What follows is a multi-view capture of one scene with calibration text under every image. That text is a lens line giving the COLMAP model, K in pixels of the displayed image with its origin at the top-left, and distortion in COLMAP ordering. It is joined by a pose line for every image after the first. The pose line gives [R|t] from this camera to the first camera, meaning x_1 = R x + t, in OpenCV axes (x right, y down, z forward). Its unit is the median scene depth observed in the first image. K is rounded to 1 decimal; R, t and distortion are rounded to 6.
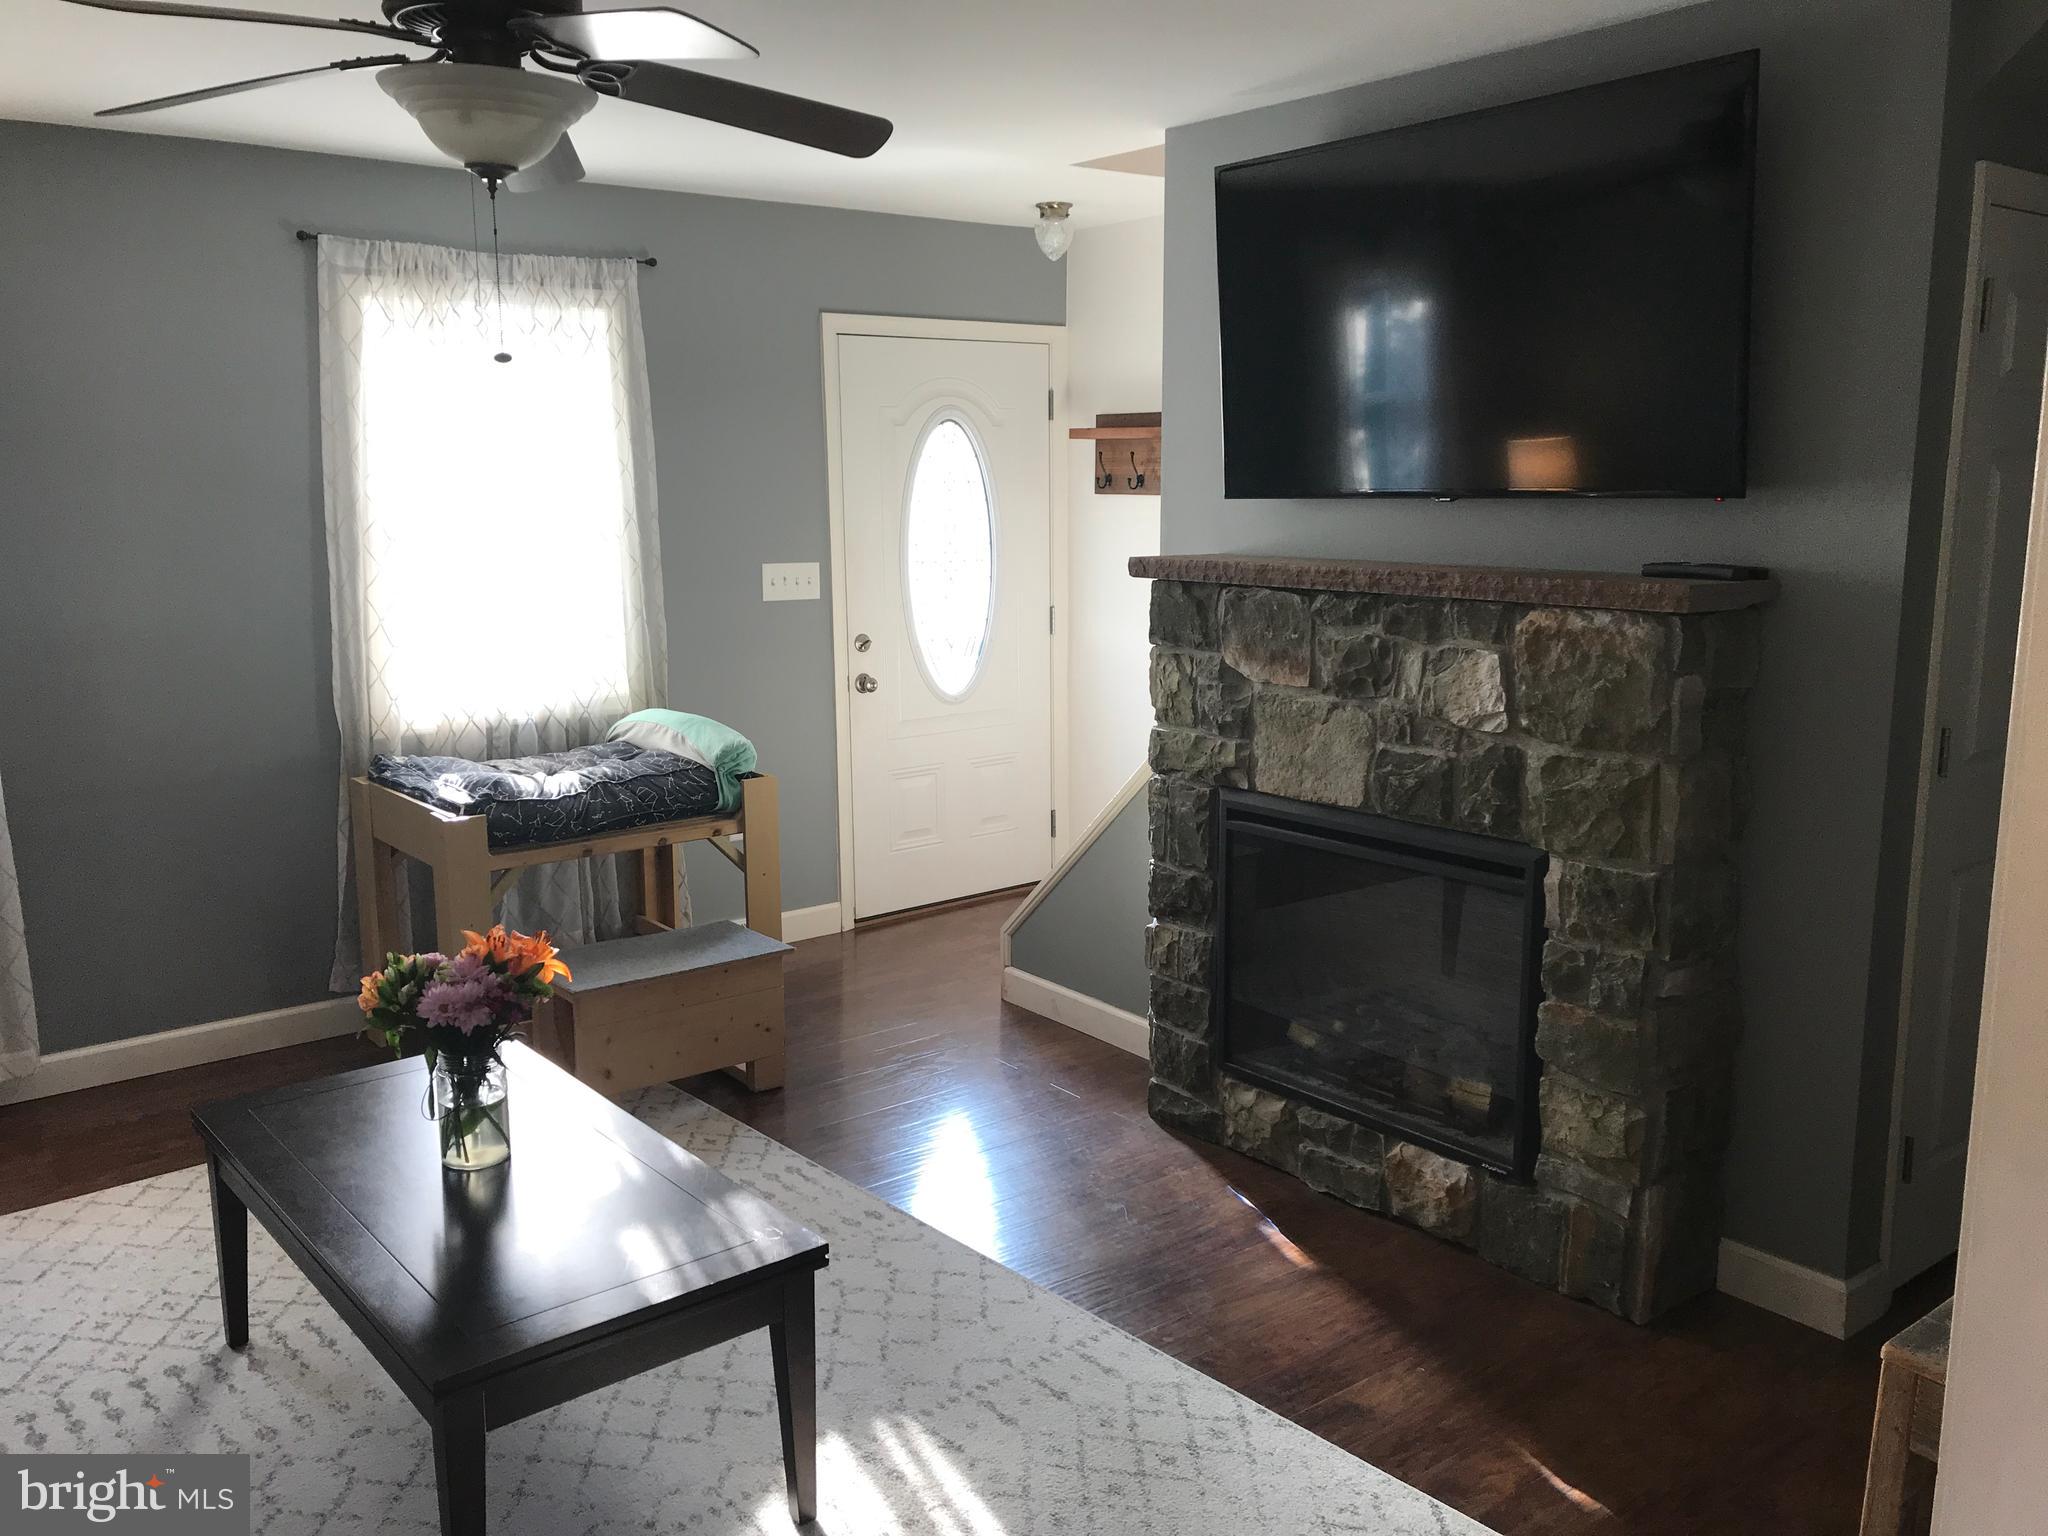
lens RADIAL K [[1673.3, 0, 1014.4], [0, 1673.3, 765.4], [0, 0, 1]] dist [0.048482, -0.049309]
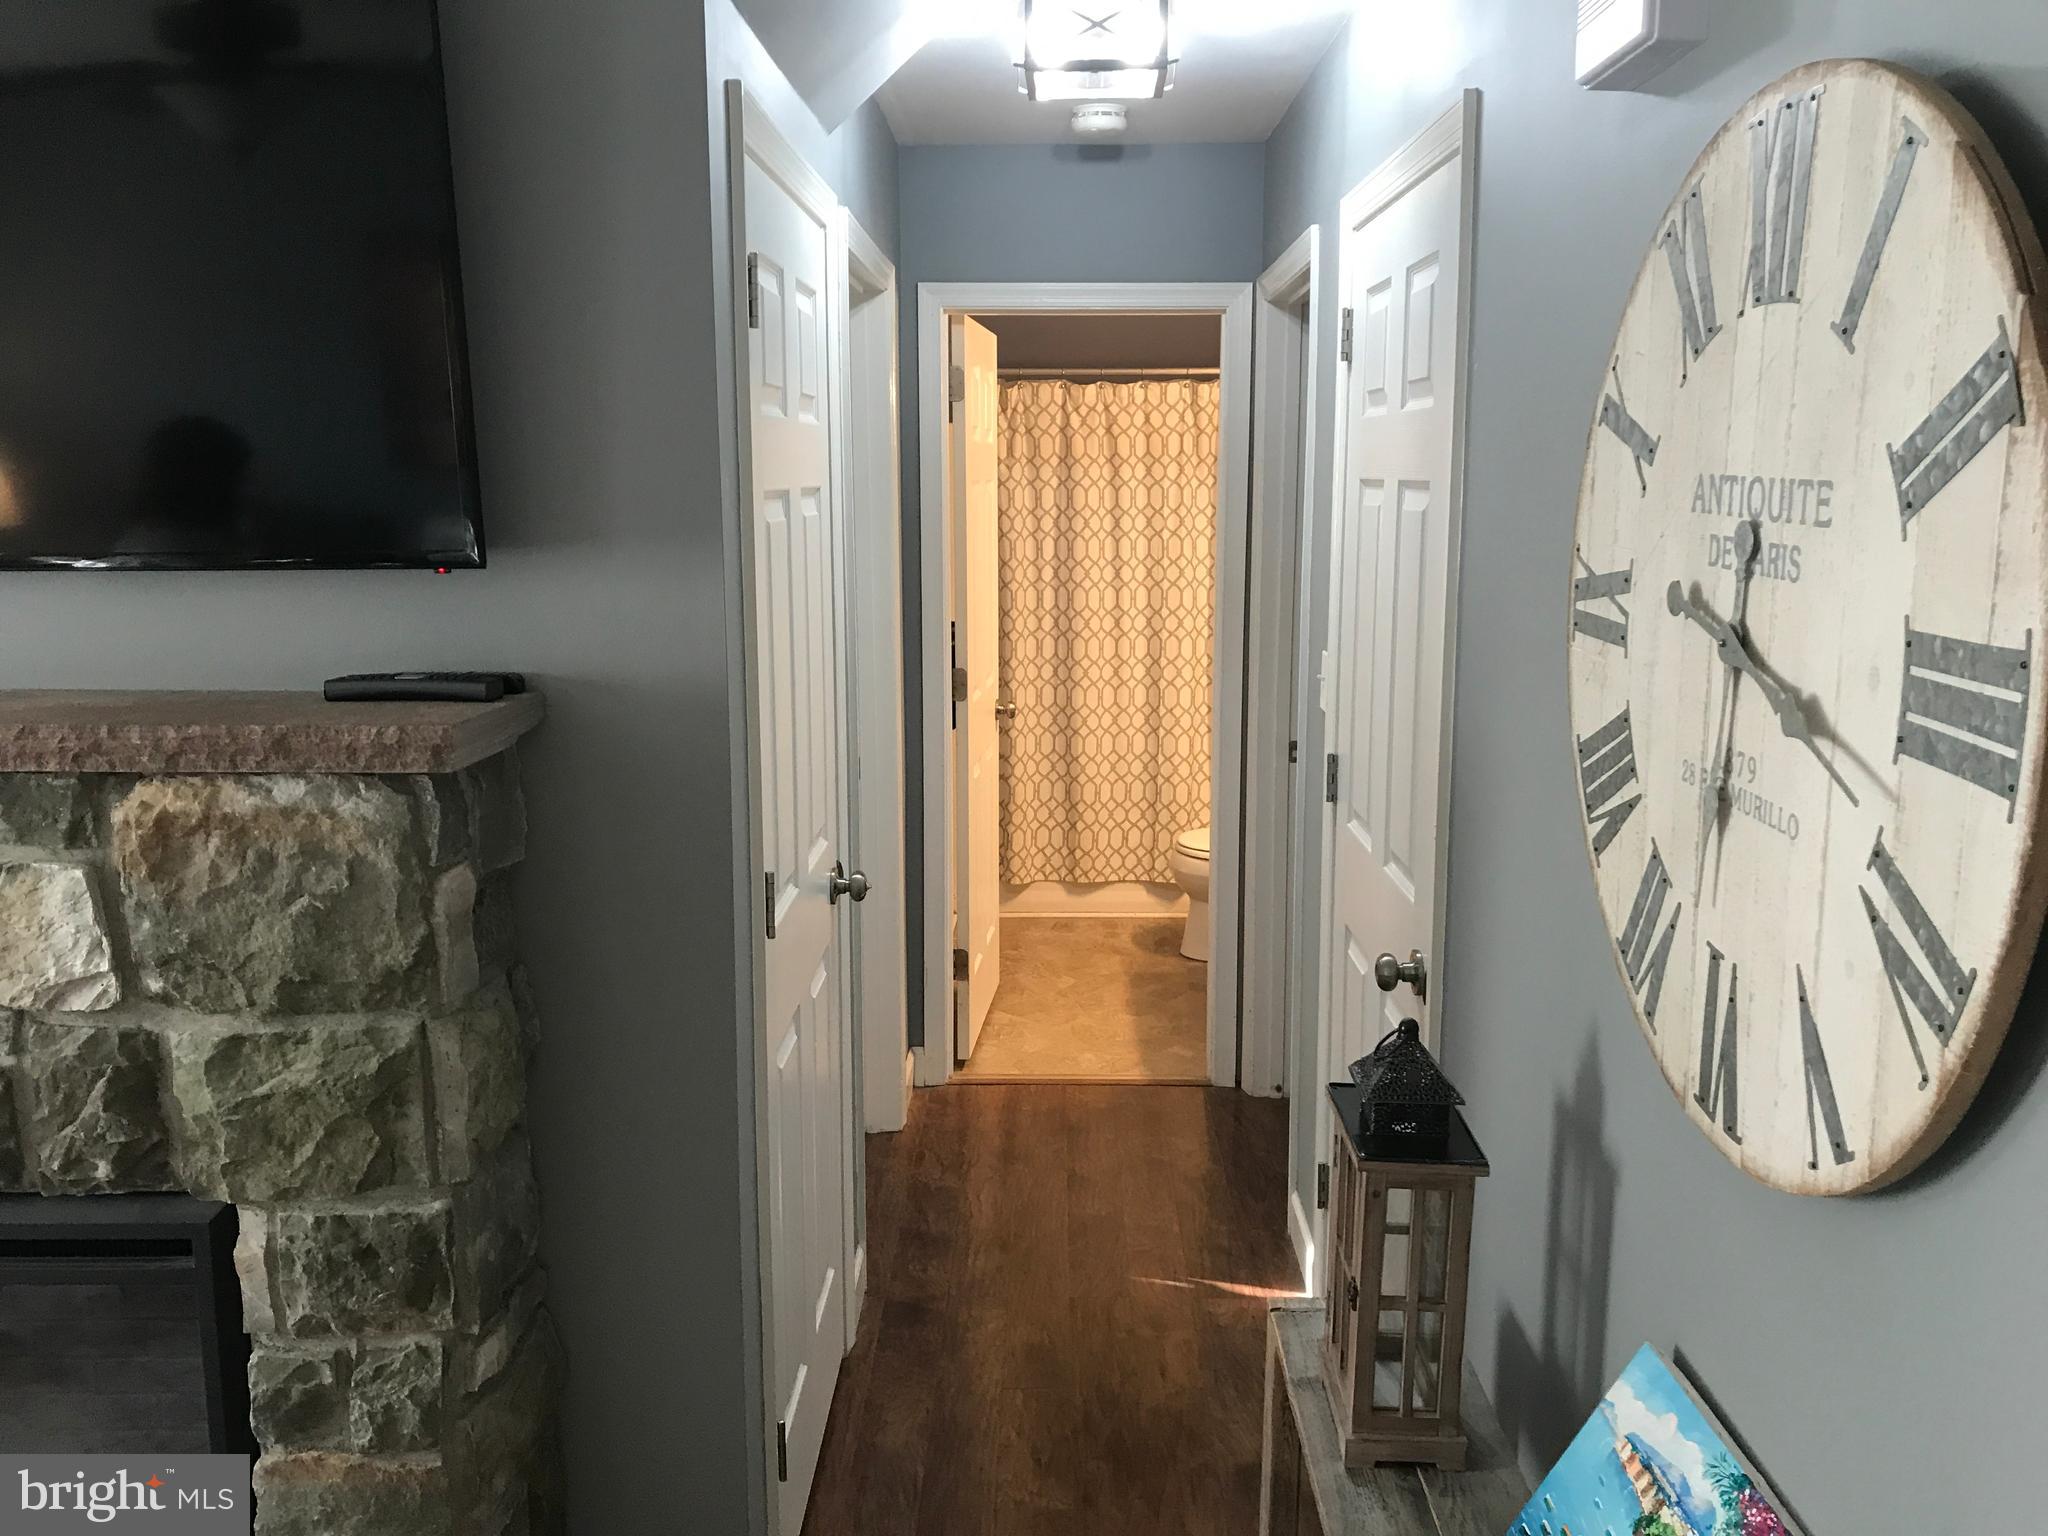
lens RADIAL K [[1673.3, 0, 1036.3], [0, 1673.3, 761.5], [0, 0, 1]] dist [0.048482, -0.049309]
pose [[0.627773, -0.125189, 0.768263, 0.068538], [0.130644, 0.989927, 0.054555, -0.086359], [-0.767354, 0.066121, 0.637805, 0.410514]]
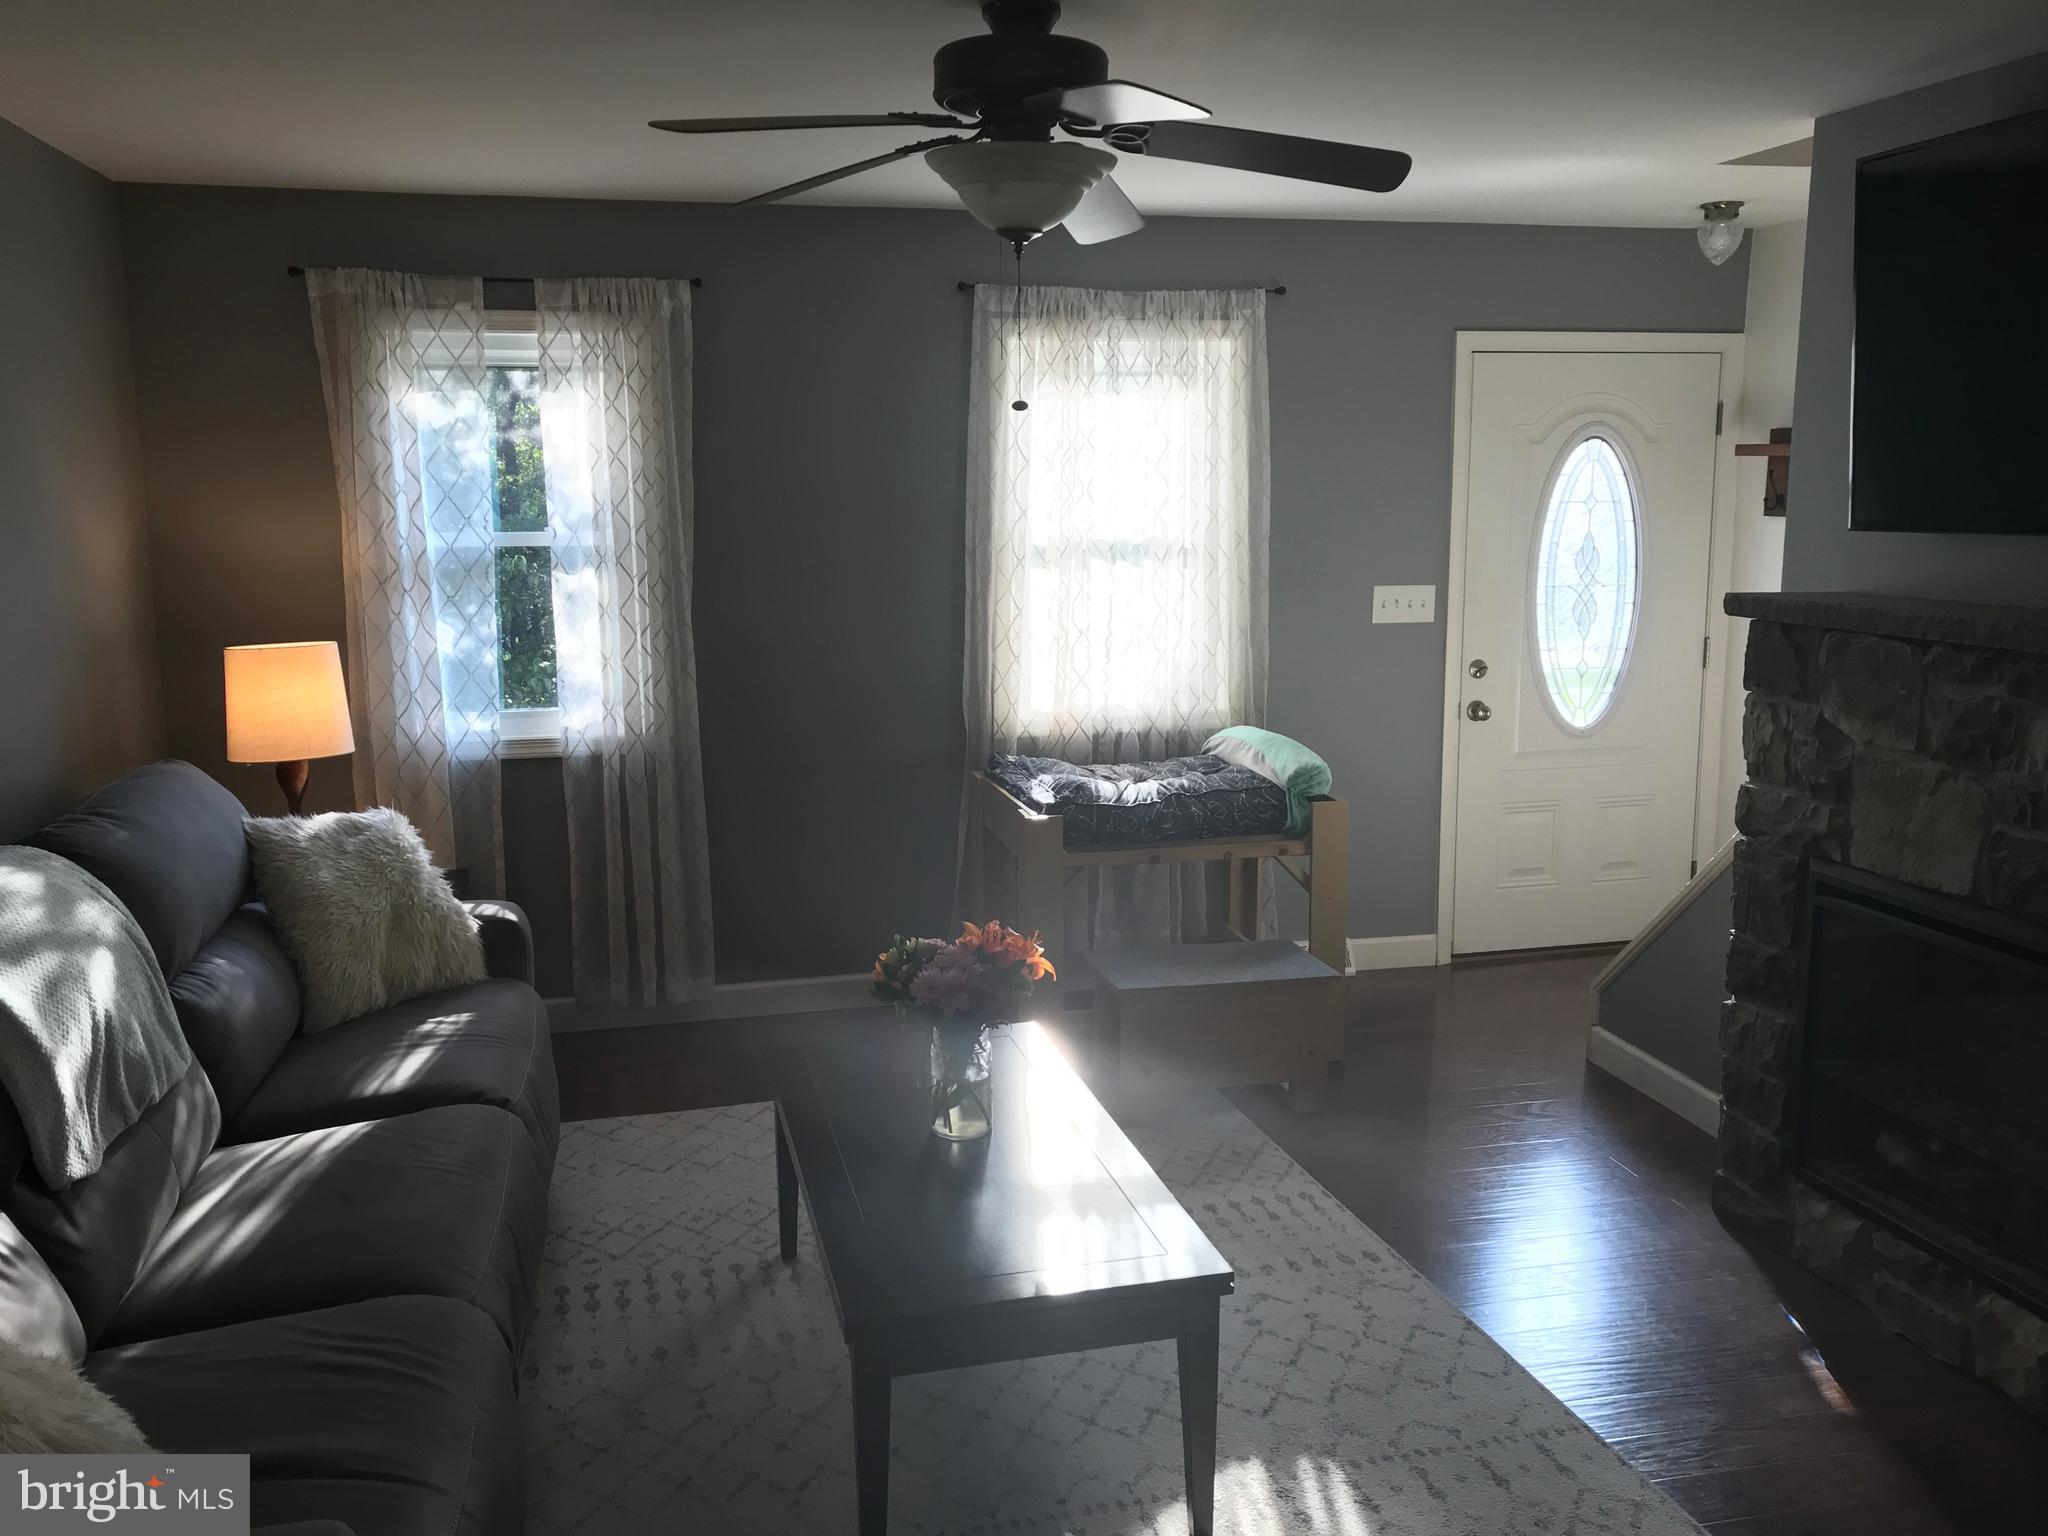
lens RADIAL K [[1673.3, 0, 1015.4], [0, 1673.3, 766.5], [0, 0, 1]] dist [0.048482, -0.049309]
pose [[0.905790, 0.072414, -0.417493, 0.129356], [-0.073553, 0.997201, 0.013384, -0.017901], [0.417293, 0.018584, 0.908582, 0.012218]]
